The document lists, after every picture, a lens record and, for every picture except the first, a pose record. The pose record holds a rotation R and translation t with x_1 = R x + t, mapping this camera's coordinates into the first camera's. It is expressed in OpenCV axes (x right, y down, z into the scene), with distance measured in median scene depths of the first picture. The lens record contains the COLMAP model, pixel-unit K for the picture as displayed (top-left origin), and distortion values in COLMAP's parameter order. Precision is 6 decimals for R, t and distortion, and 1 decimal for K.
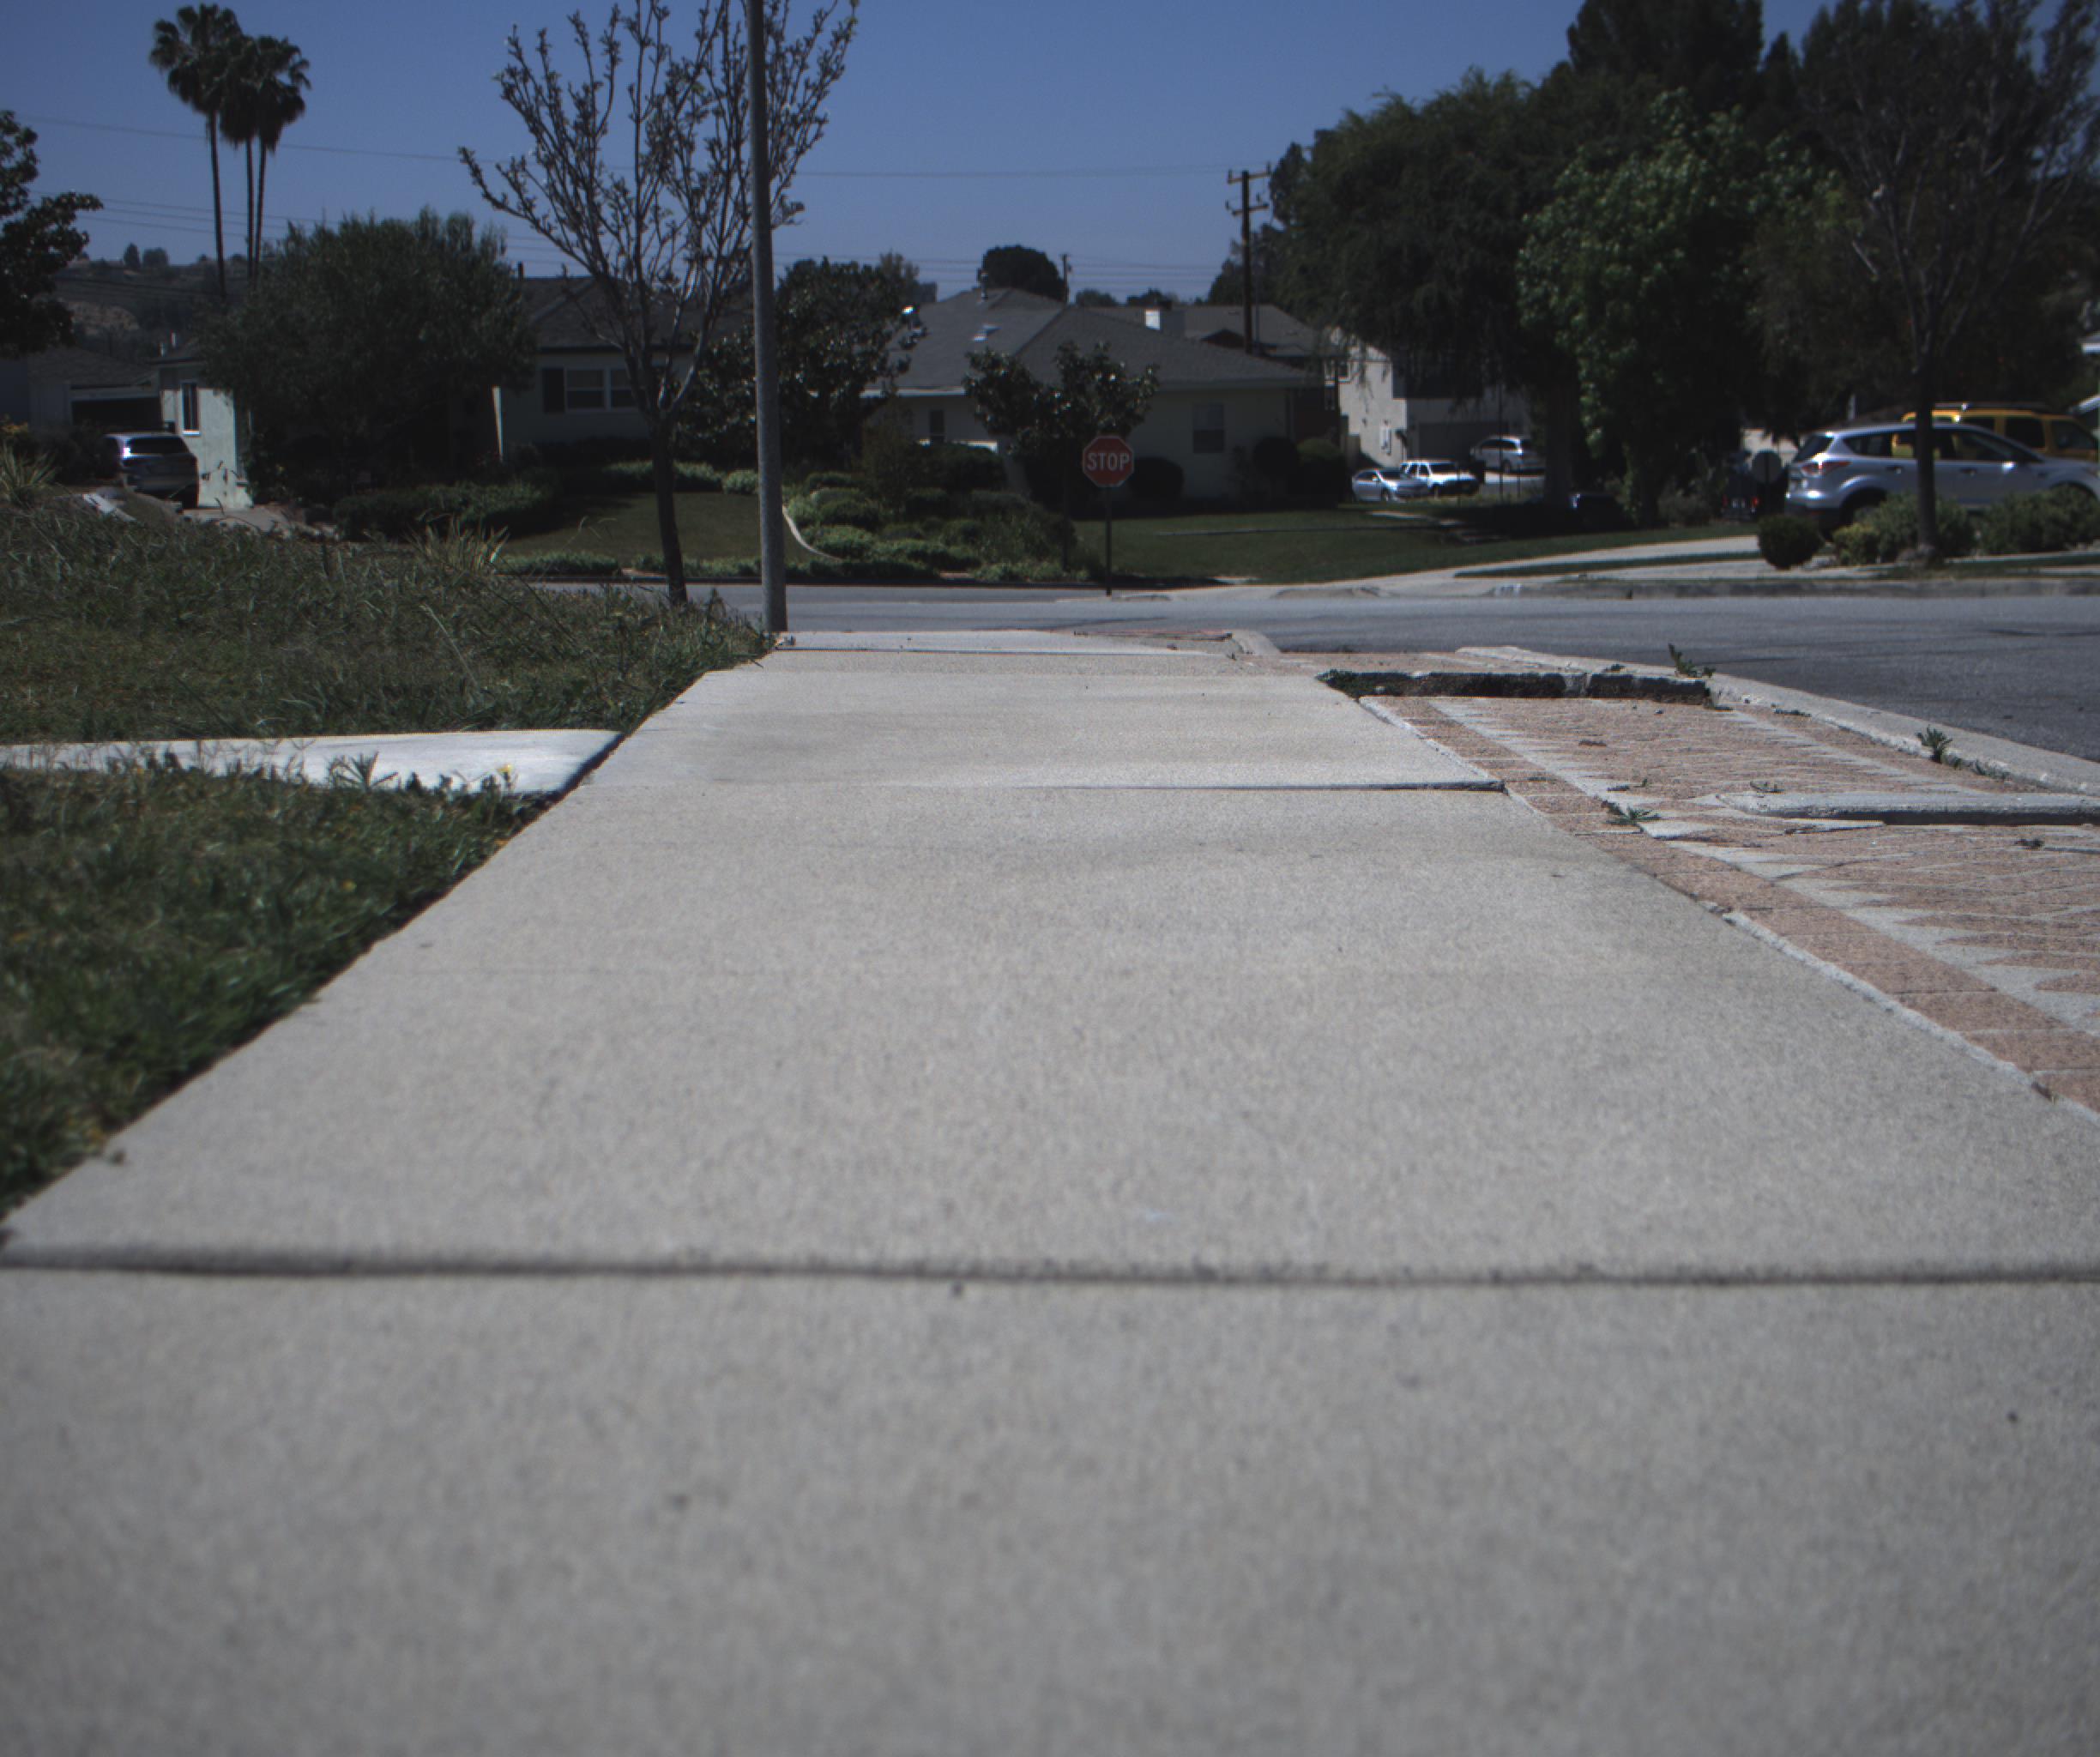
lens RADIAL K [[3899.9, 0, 1026.8], [0, 3899.9, 836.1], [0, 0, 1]] dist [-0.177376, 0.904936]
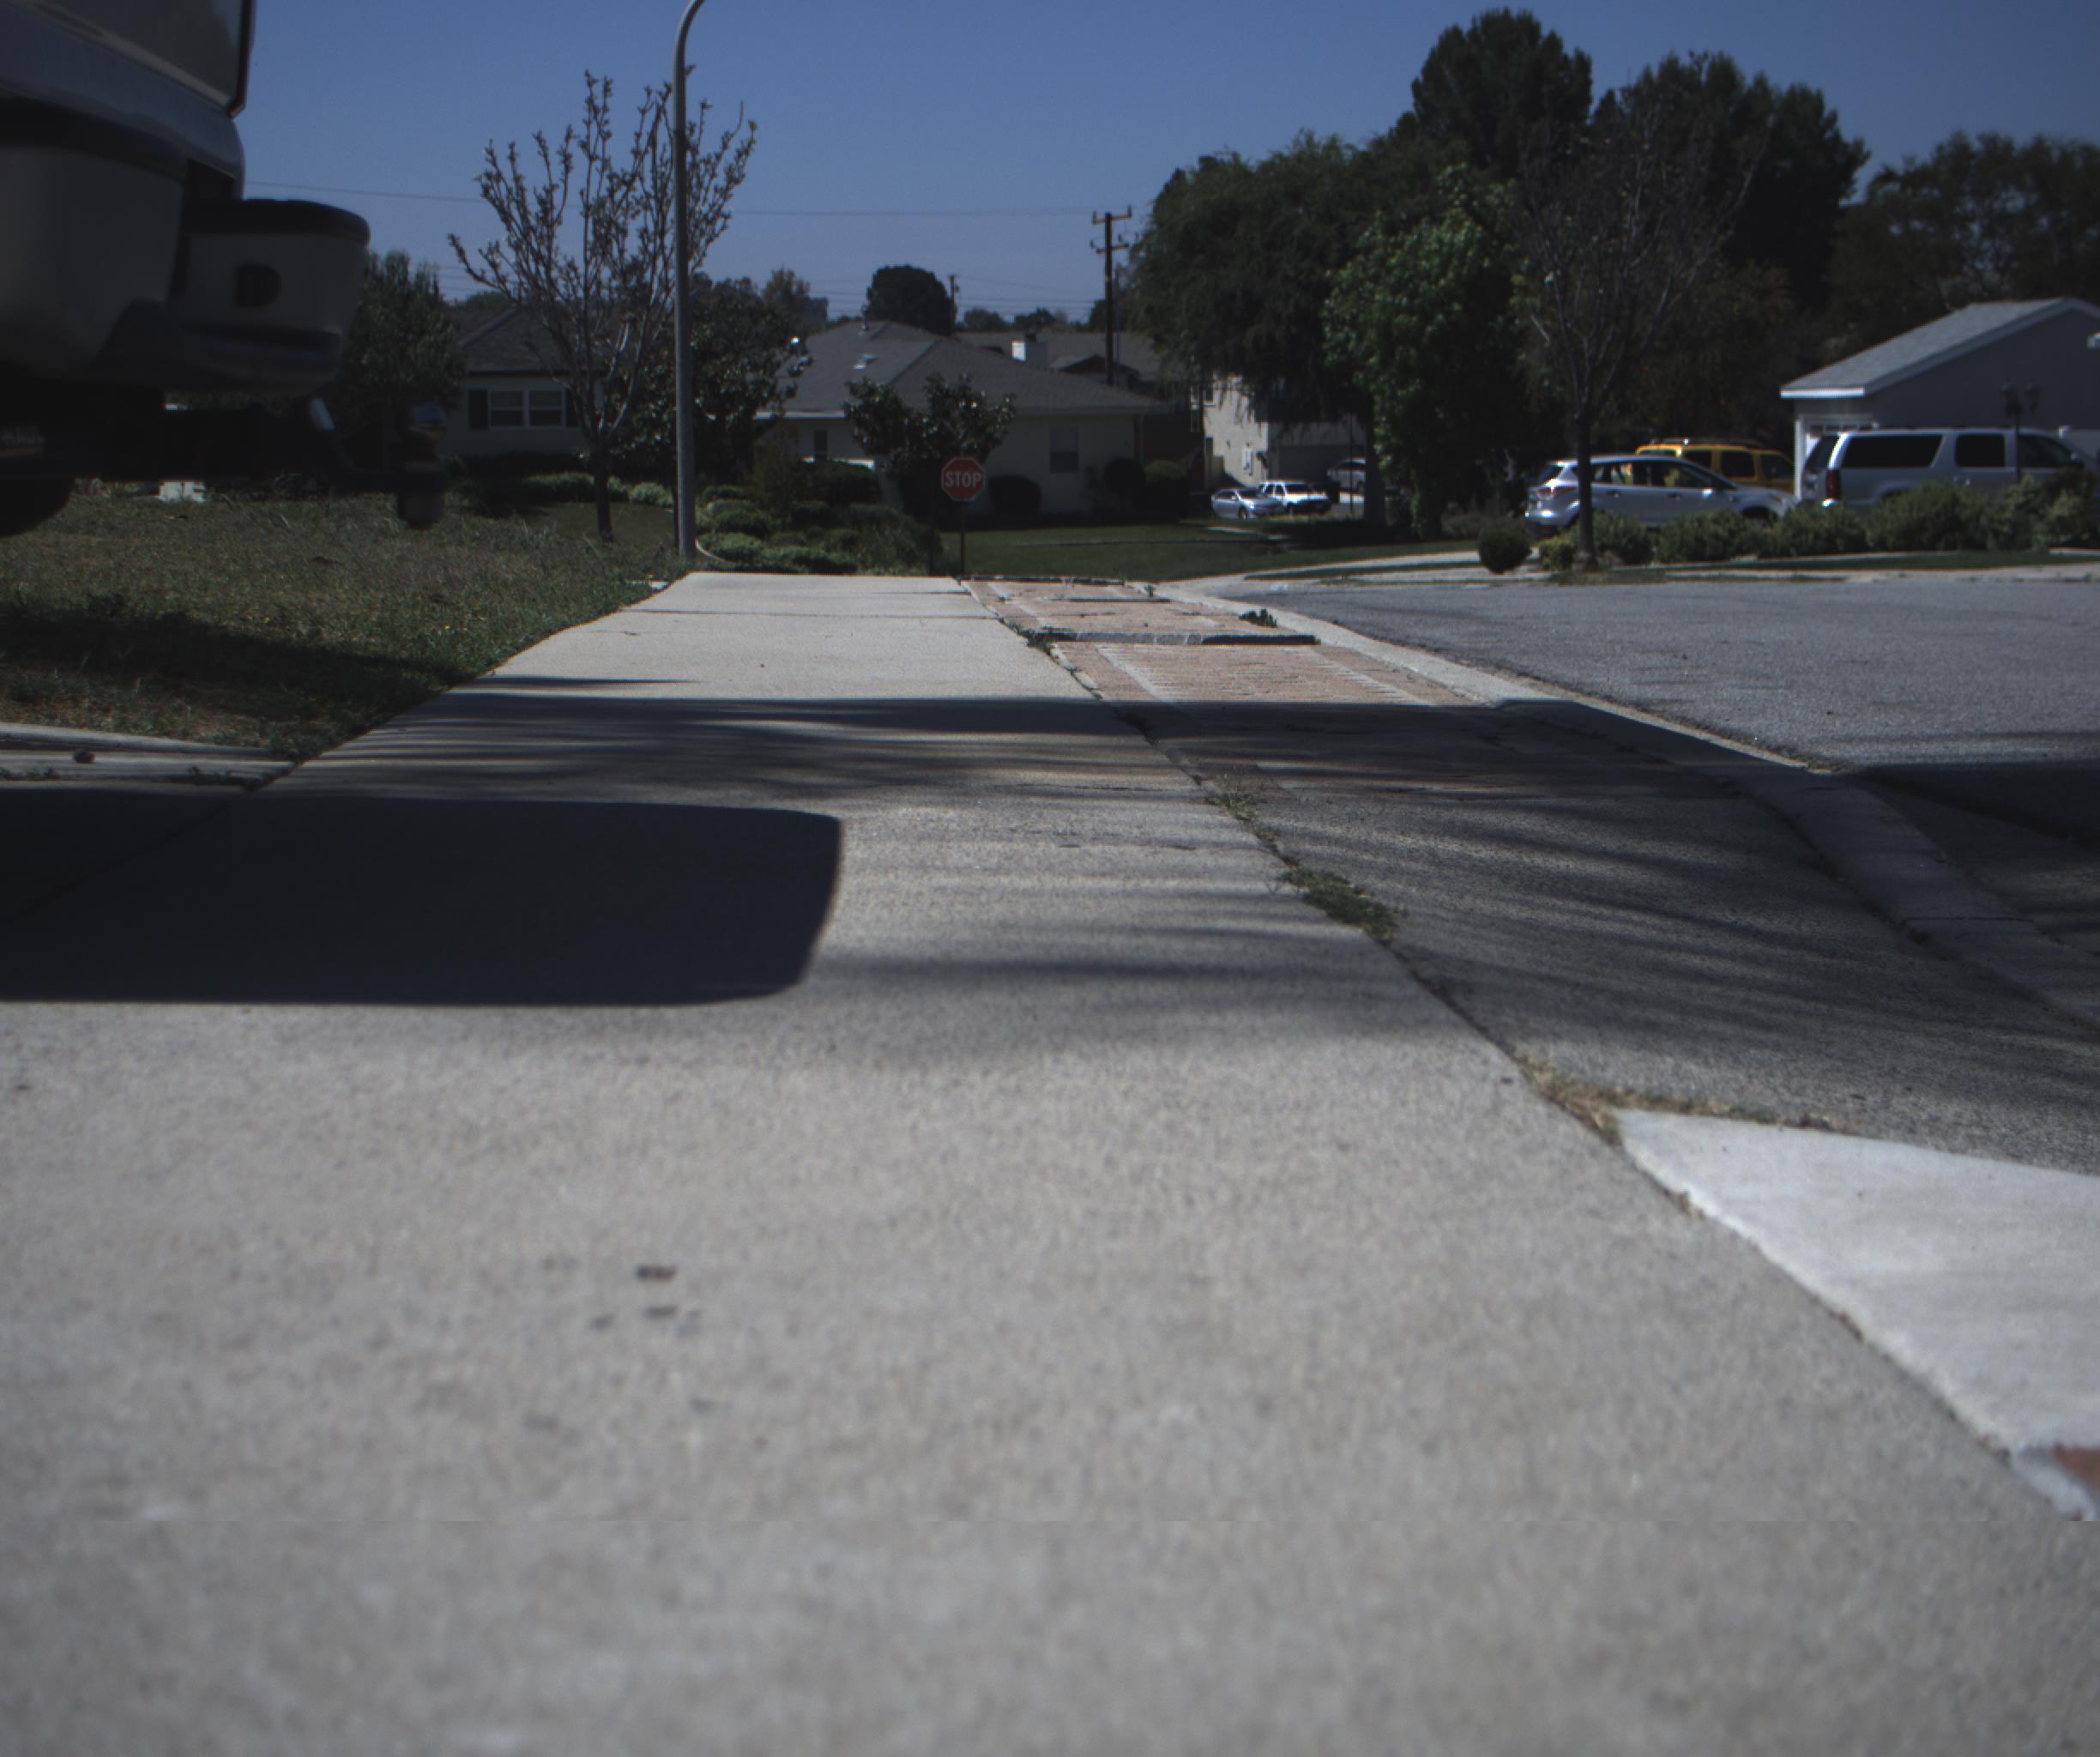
lens RADIAL K [[3899.9, 0, 1026.8], [0, 3899.9, 836.1], [0, 0, 1]] dist [-0.177376, 0.904936]
pose [[0.999523, 0.009897, 0.029250, 0.005341], [-0.009776, 0.999943, -0.004249, 0.012779], [-0.029290, 0.003961, 0.999563, -0.137636]]
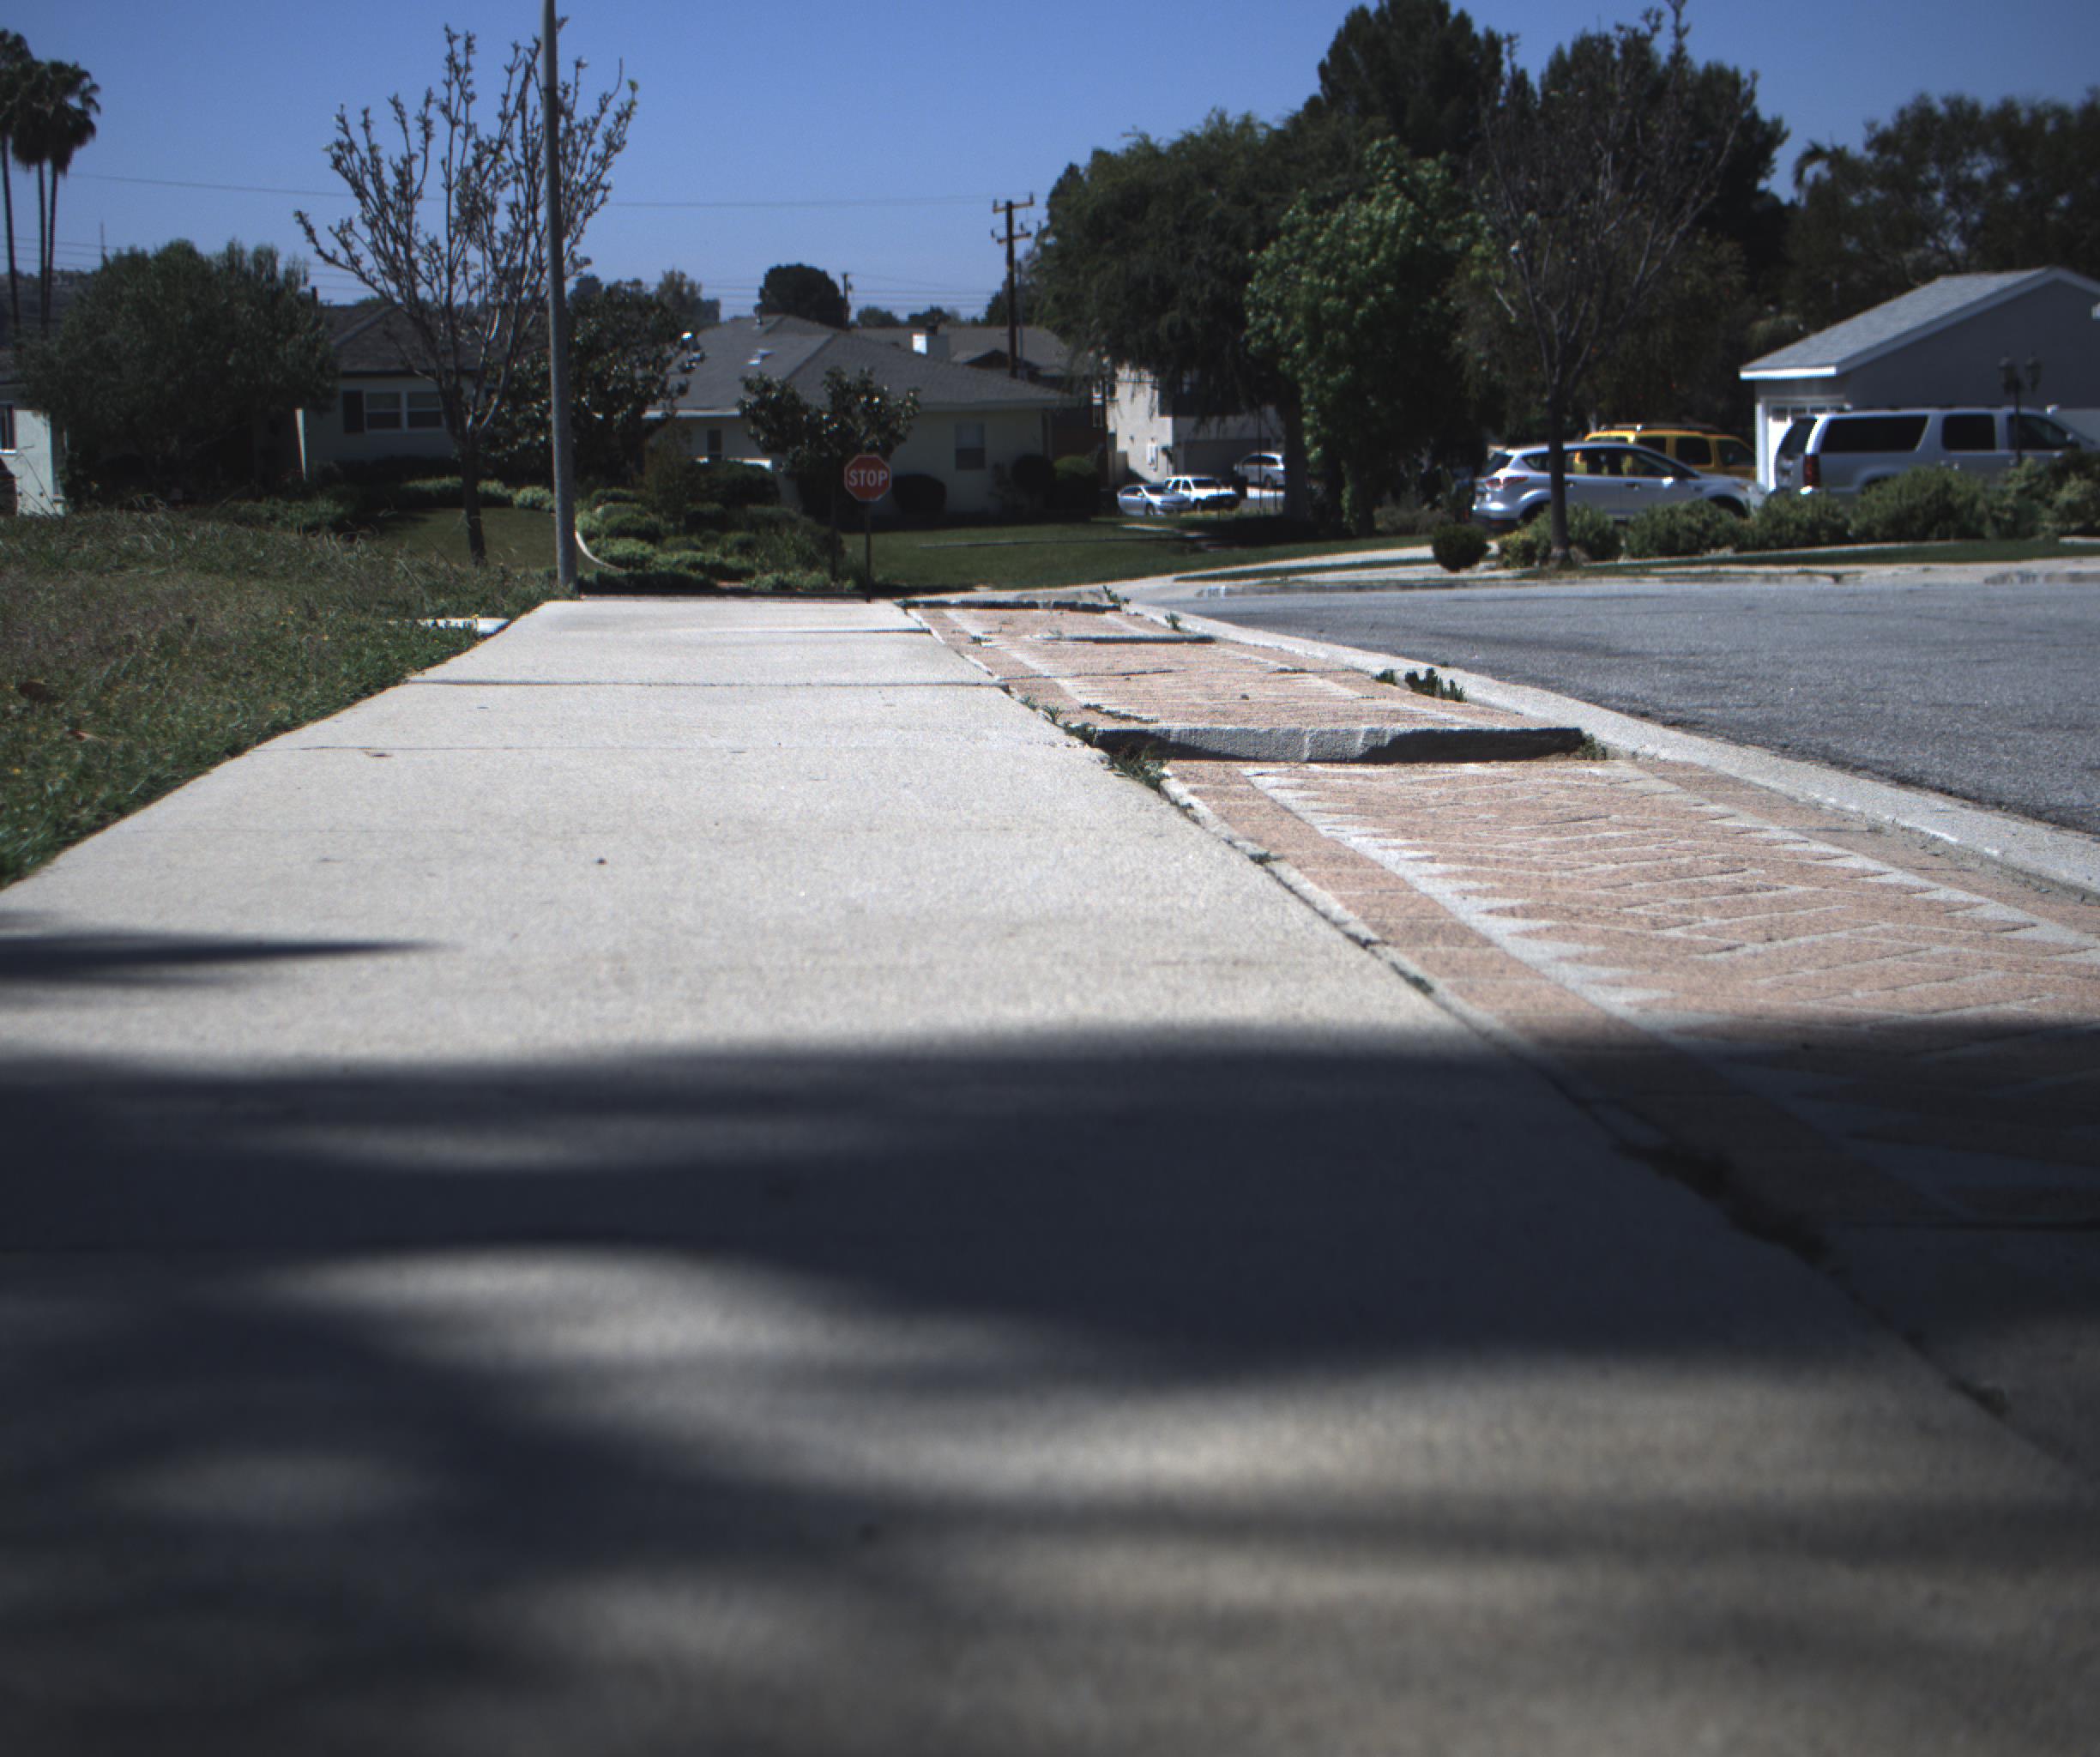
lens RADIAL K [[3899.9, 0, 1026.8], [0, 3899.9, 836.1], [0, 0, 1]] dist [-0.177376, 0.904936]
pose [[0.998478, -0.005562, 0.054878, 0.003816], [0.005786, 0.999976, -0.003932, 0.007406], [-0.054855, 0.004243, 0.998485, -0.078231]]
